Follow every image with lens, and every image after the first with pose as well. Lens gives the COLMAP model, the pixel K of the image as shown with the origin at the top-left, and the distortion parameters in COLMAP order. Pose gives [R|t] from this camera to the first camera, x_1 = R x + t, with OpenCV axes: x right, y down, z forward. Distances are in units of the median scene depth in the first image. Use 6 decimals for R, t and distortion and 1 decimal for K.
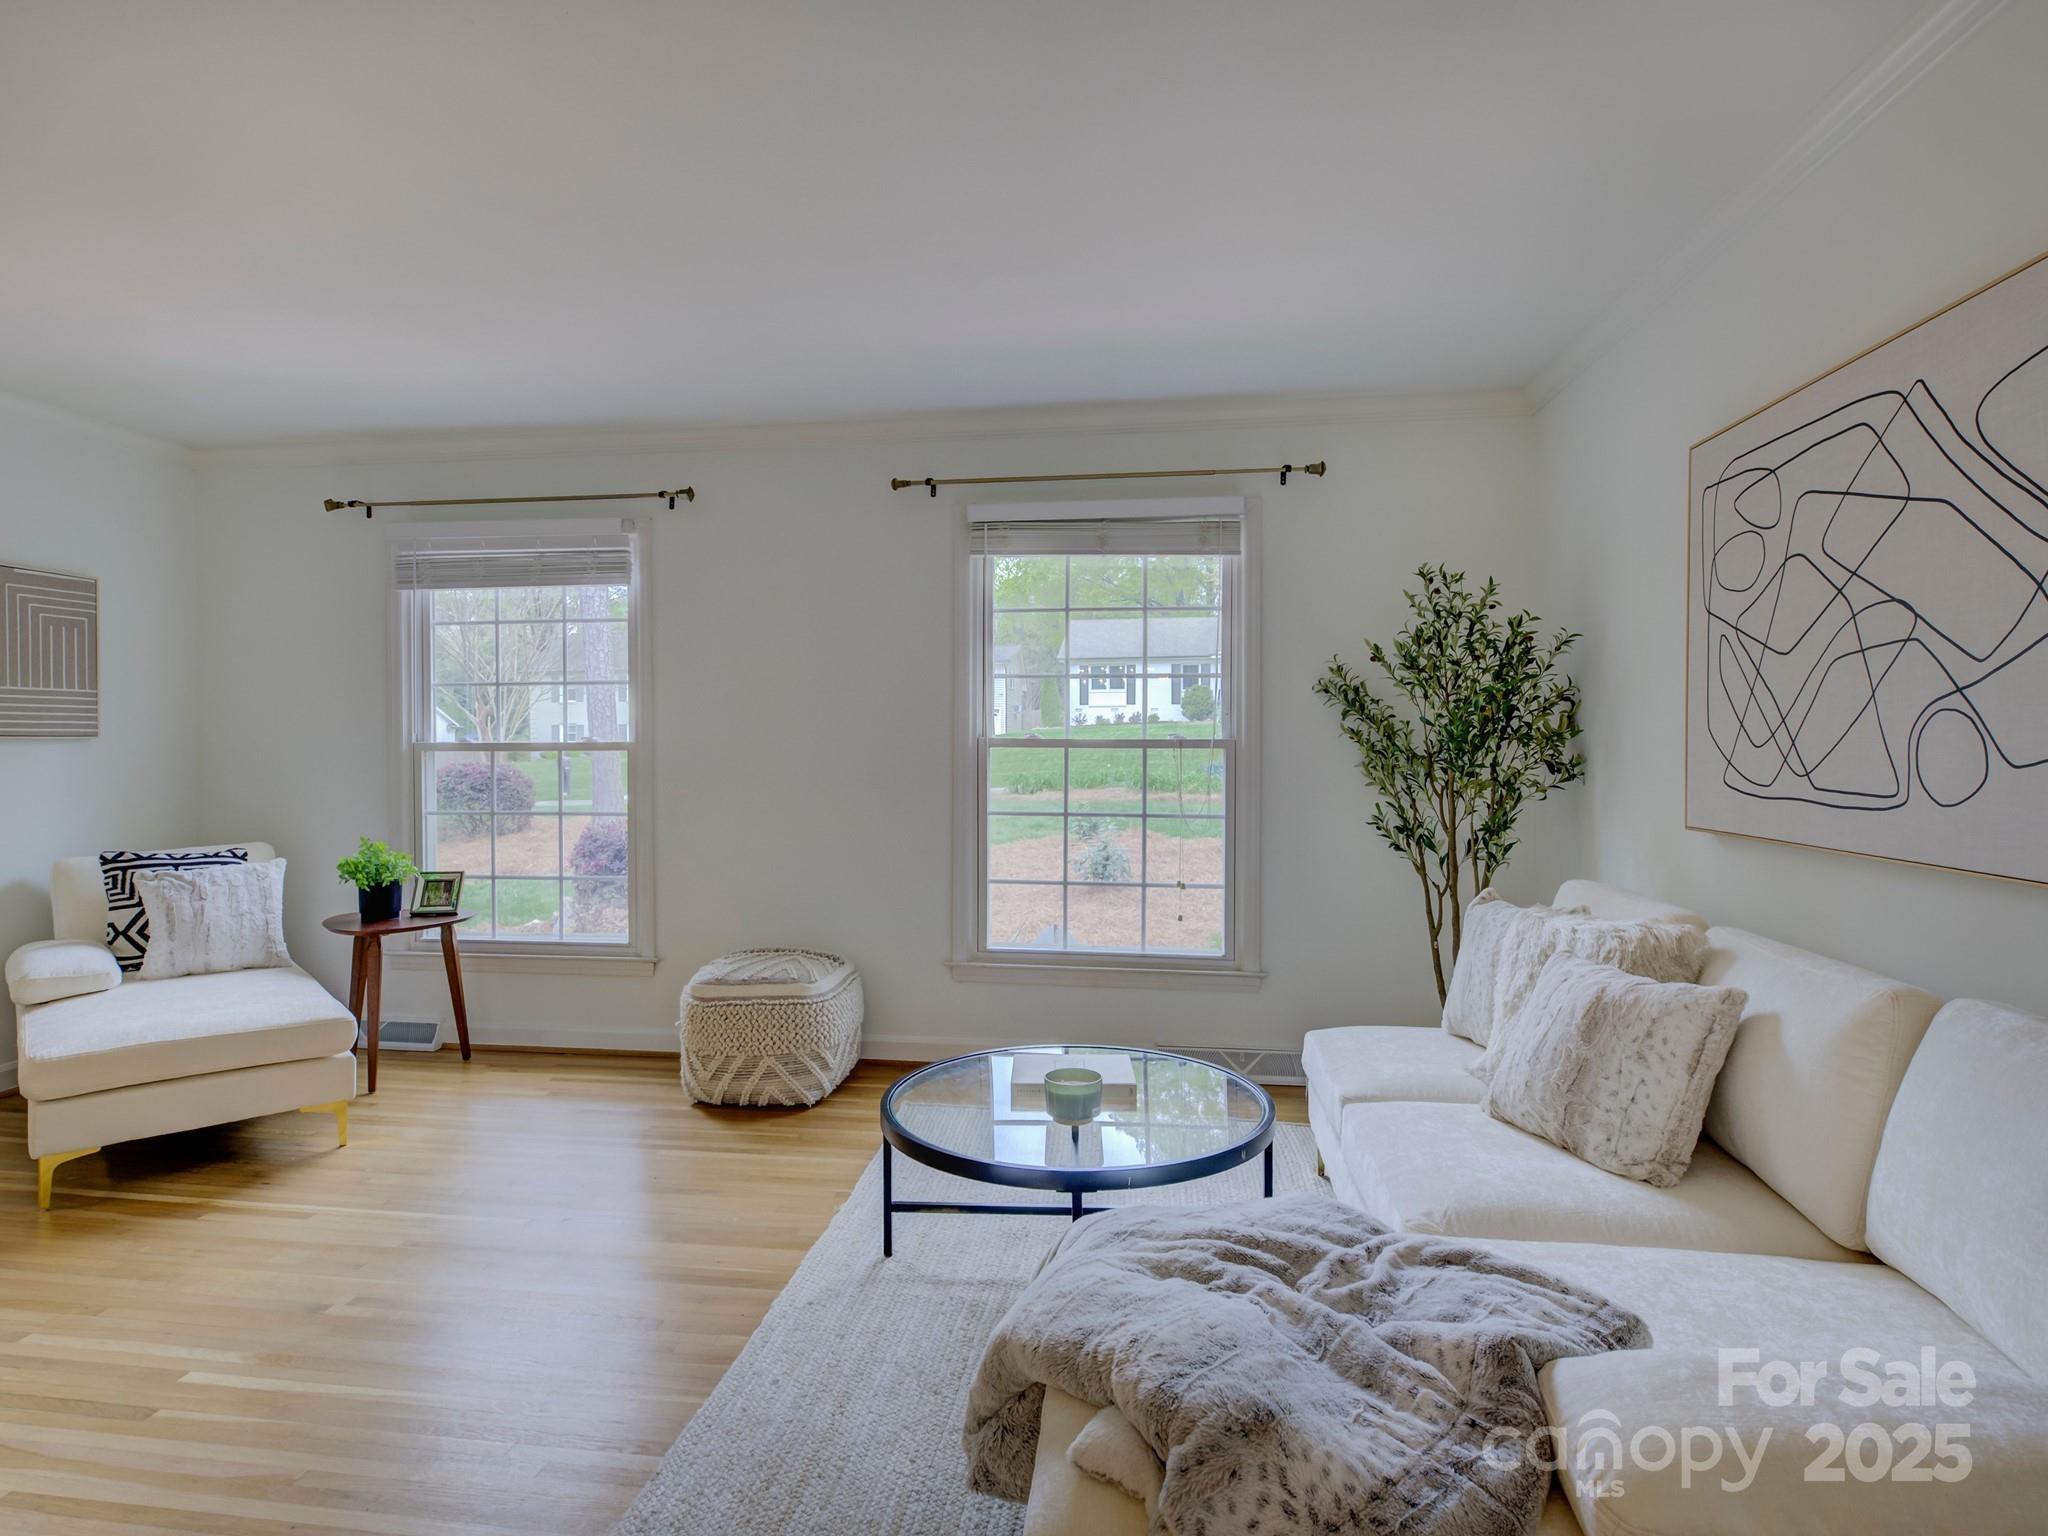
lens RADIAL K [[1079.3, 0, 1007.0], [0, 1079.3, 766.6], [0, 0, 1]] dist [-0.000244, -0.000302]
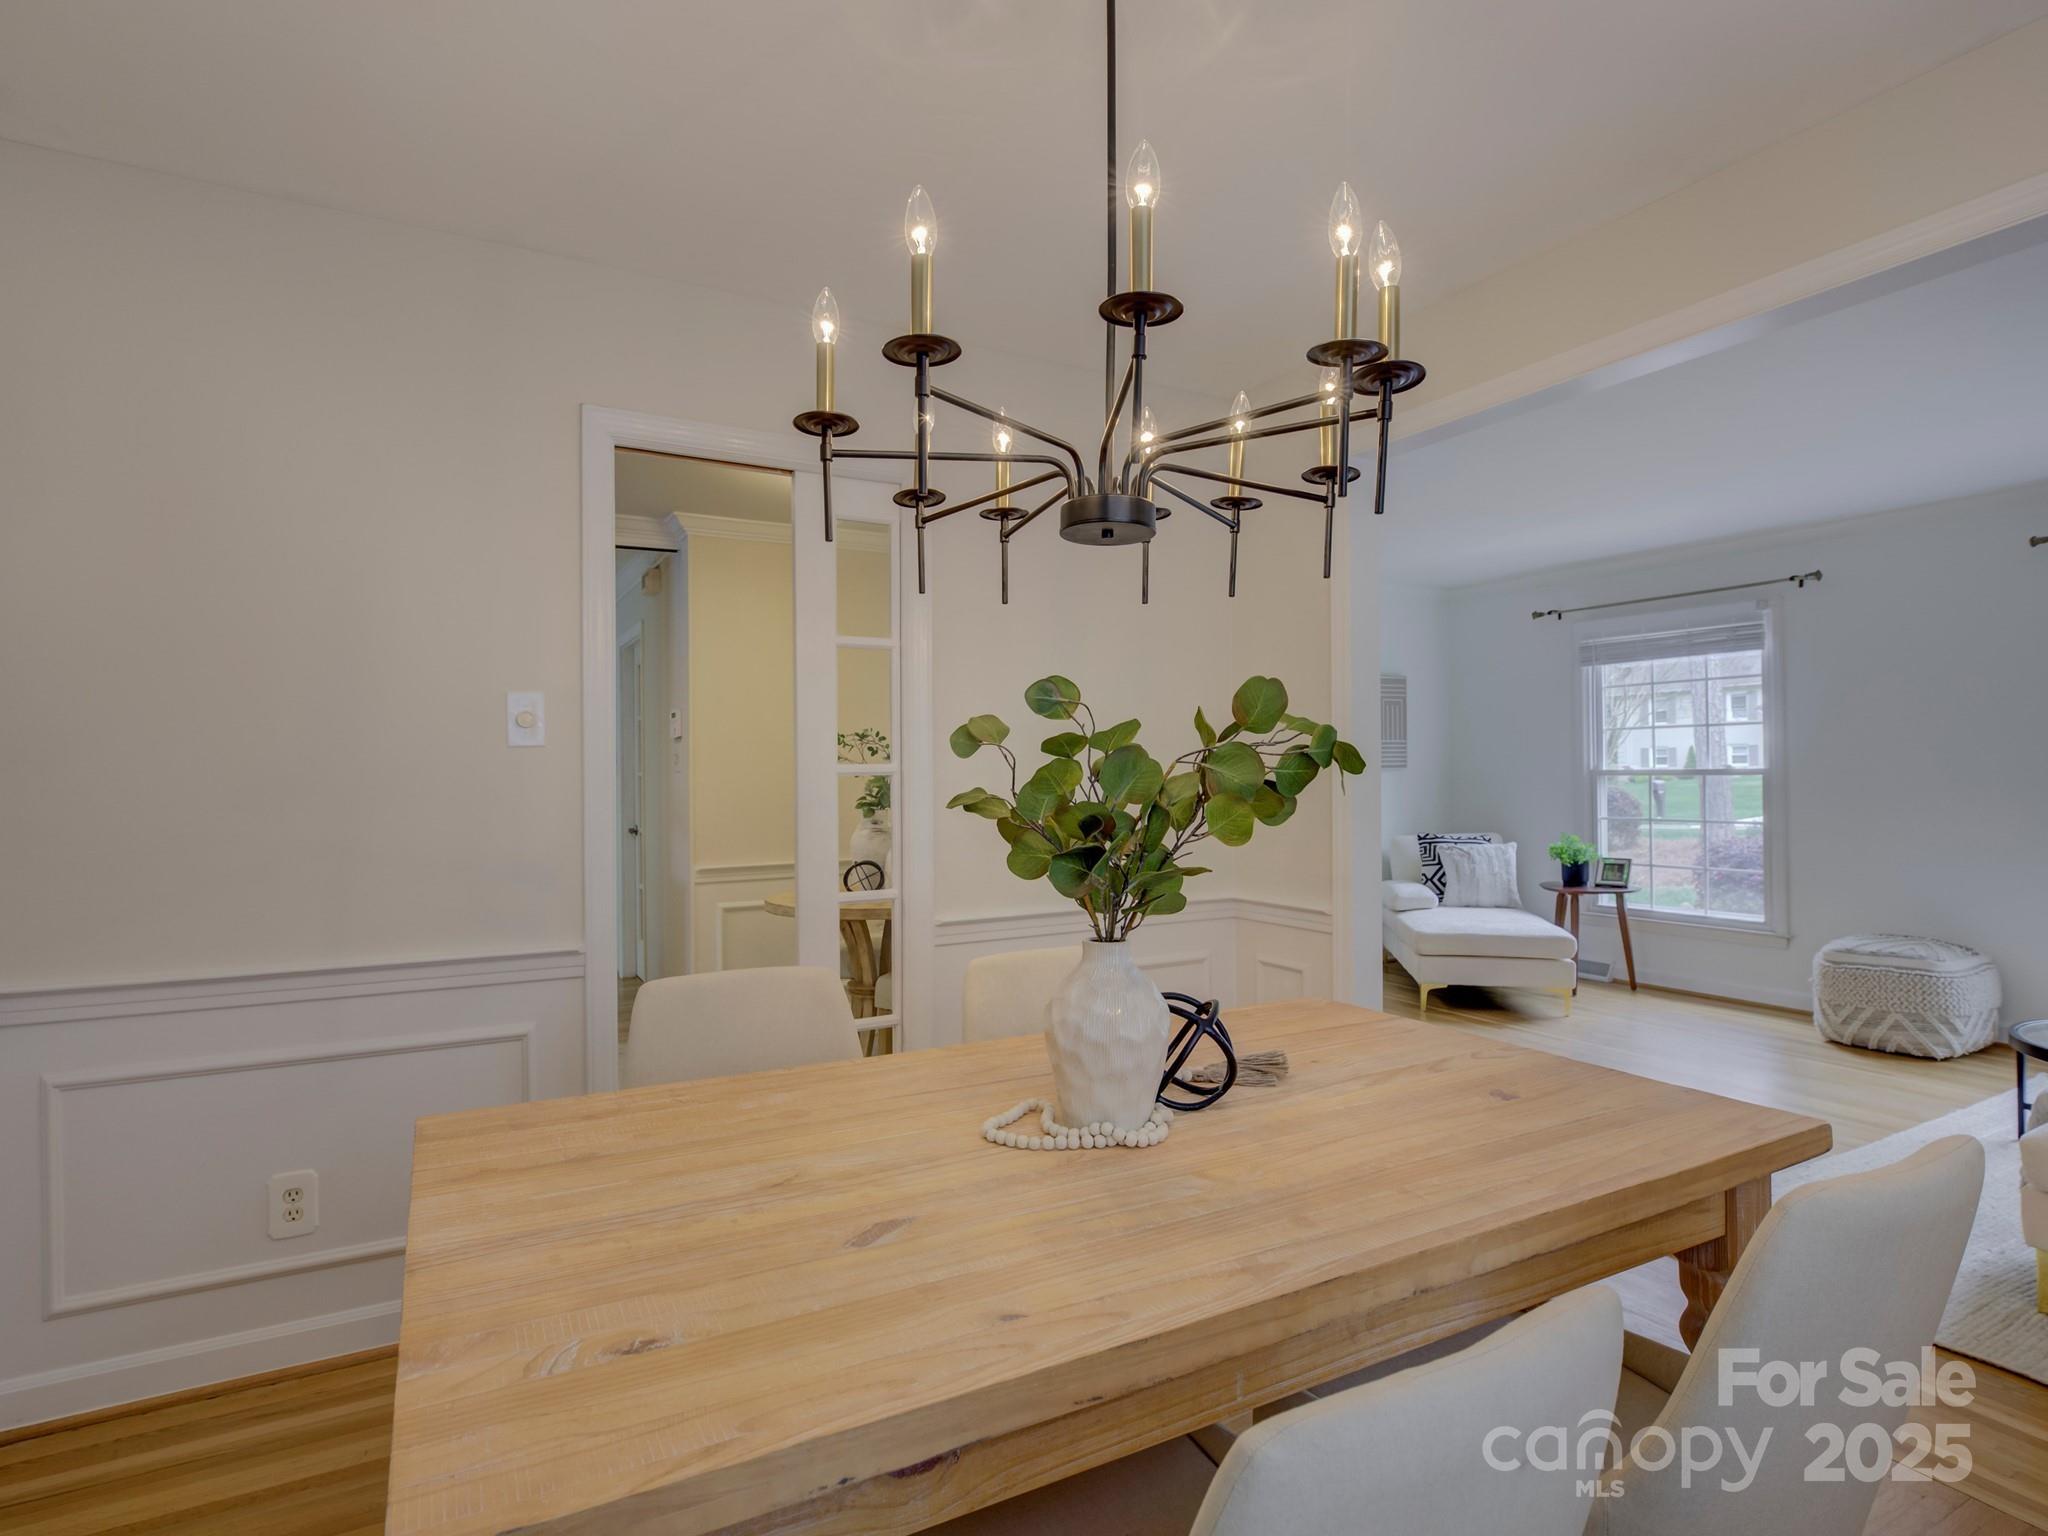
lens RADIAL K [[1059.3, 0, 1008.6], [0, 1059.3, 759.5], [0, 0, 1]] dist [-0.002696, -0.001975]
pose [[0.594313, -0.013266, -0.804125, 0.157166], [-0.010656, 0.999646, -0.024368, 0.008678], [0.804163, 0.023051, 0.593961, -0.571783]]
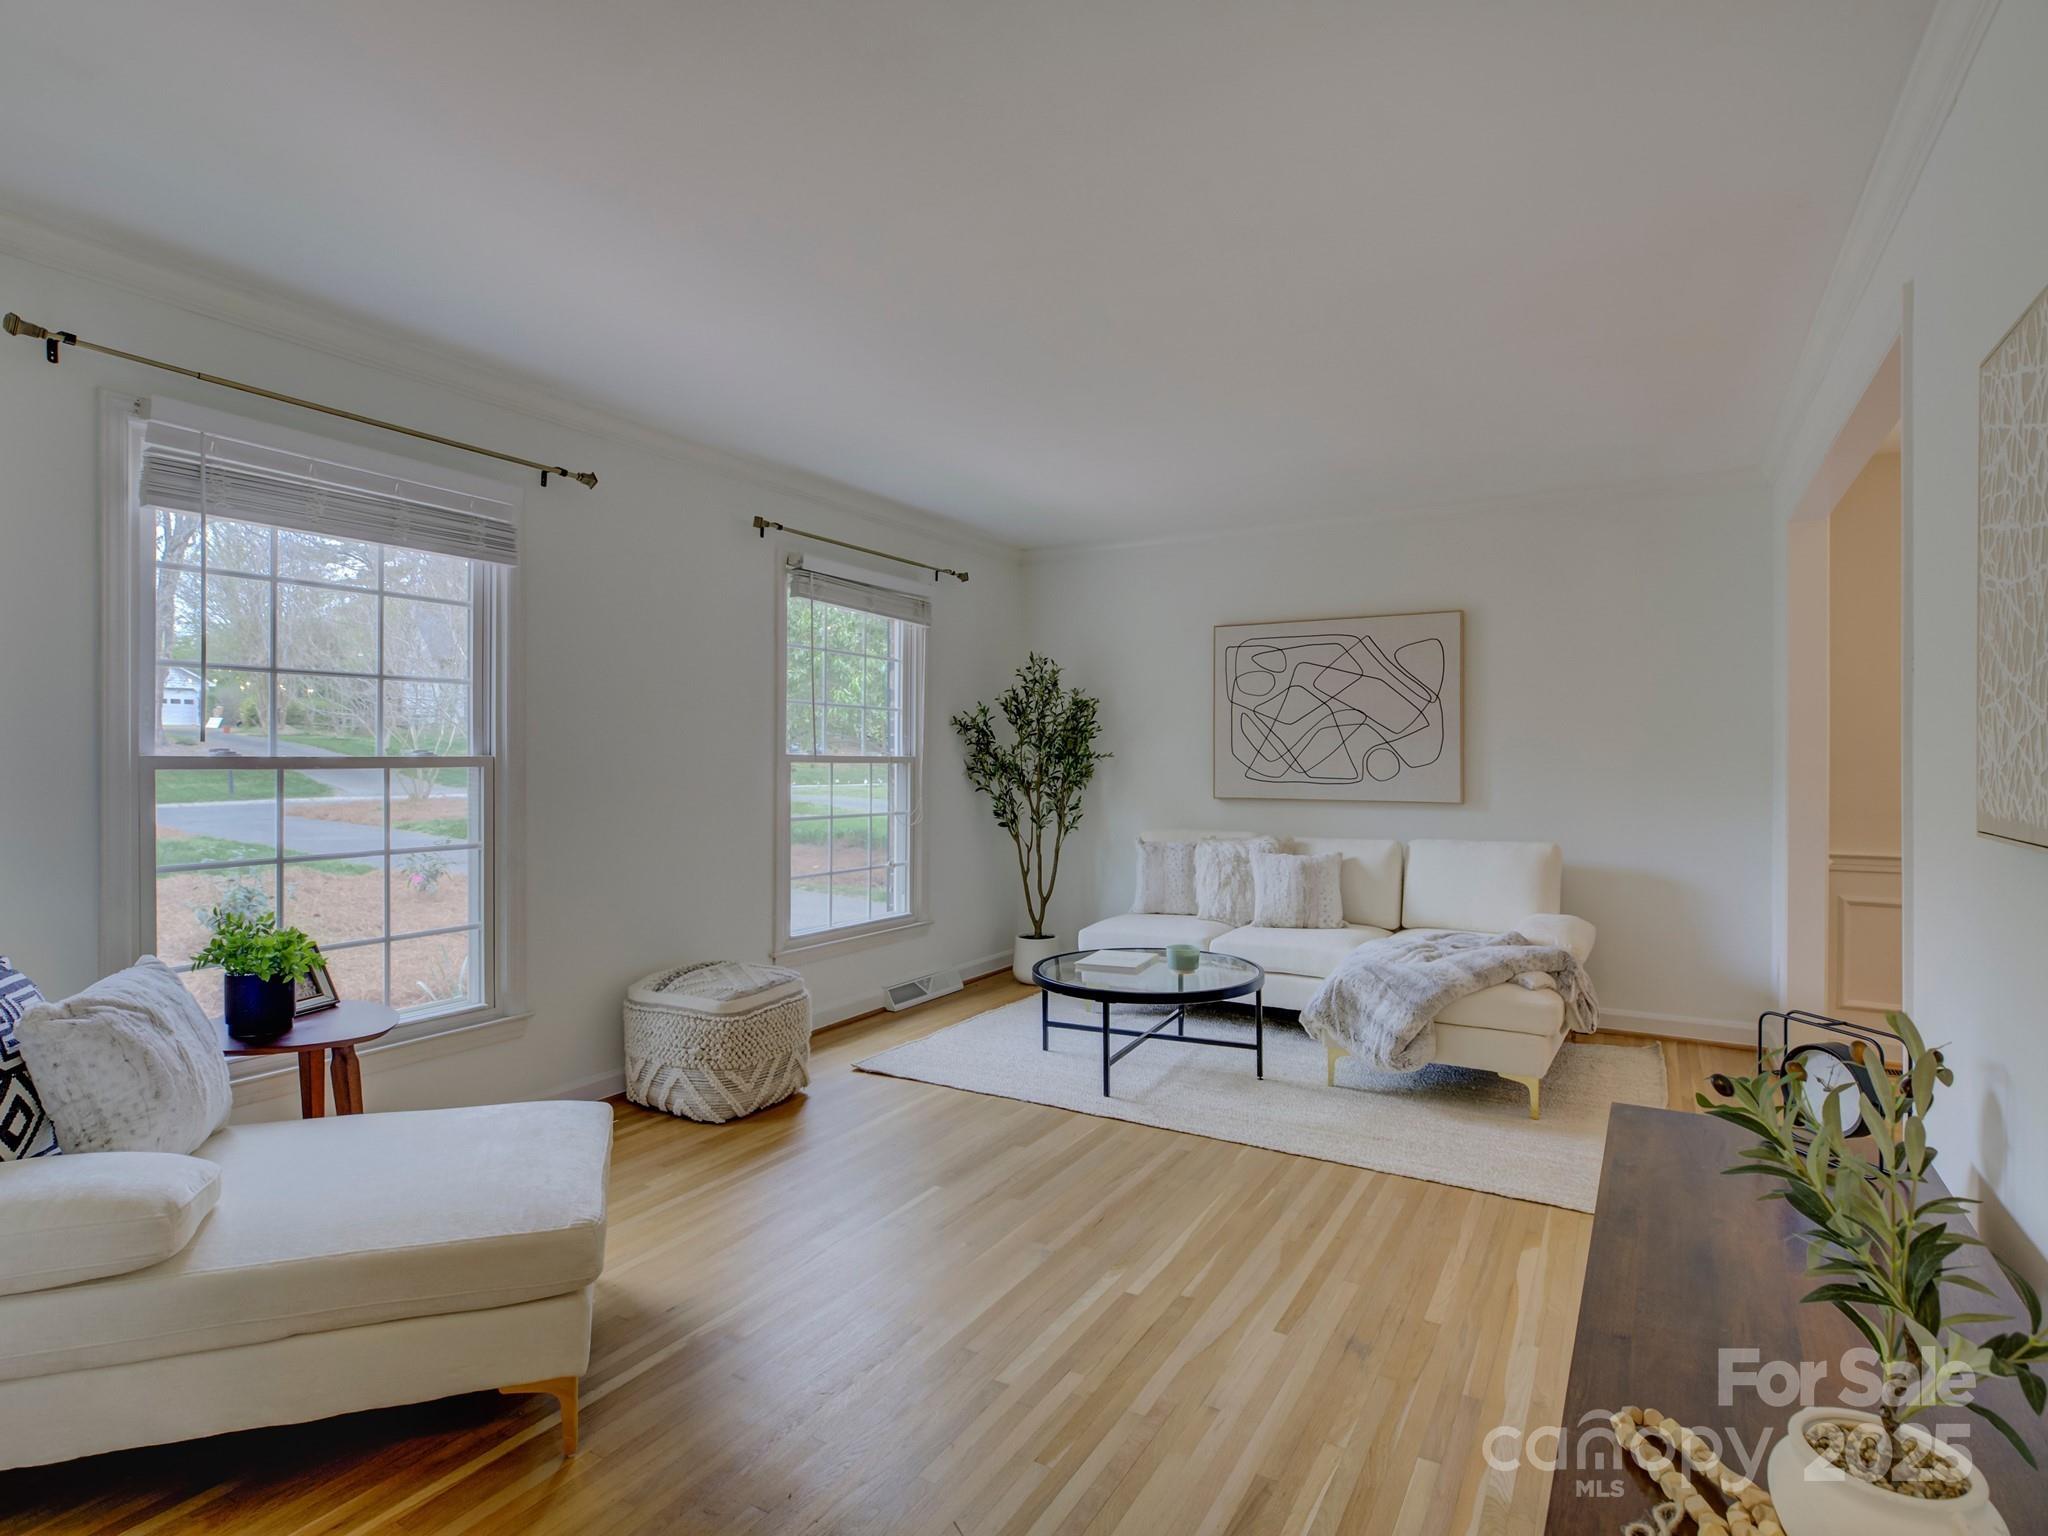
lens RADIAL K [[1038.7, 0, 1023.7], [0, 1038.7, 780.3], [0, 0, 1]] dist [0.000431, -0.000653]
pose [[0.396162, -0.015911, 0.918043, -1.022538], [0.019202, 0.999775, 0.009042, -0.004651], [-0.917980, 0.014046, 0.396379, 0.359665]]
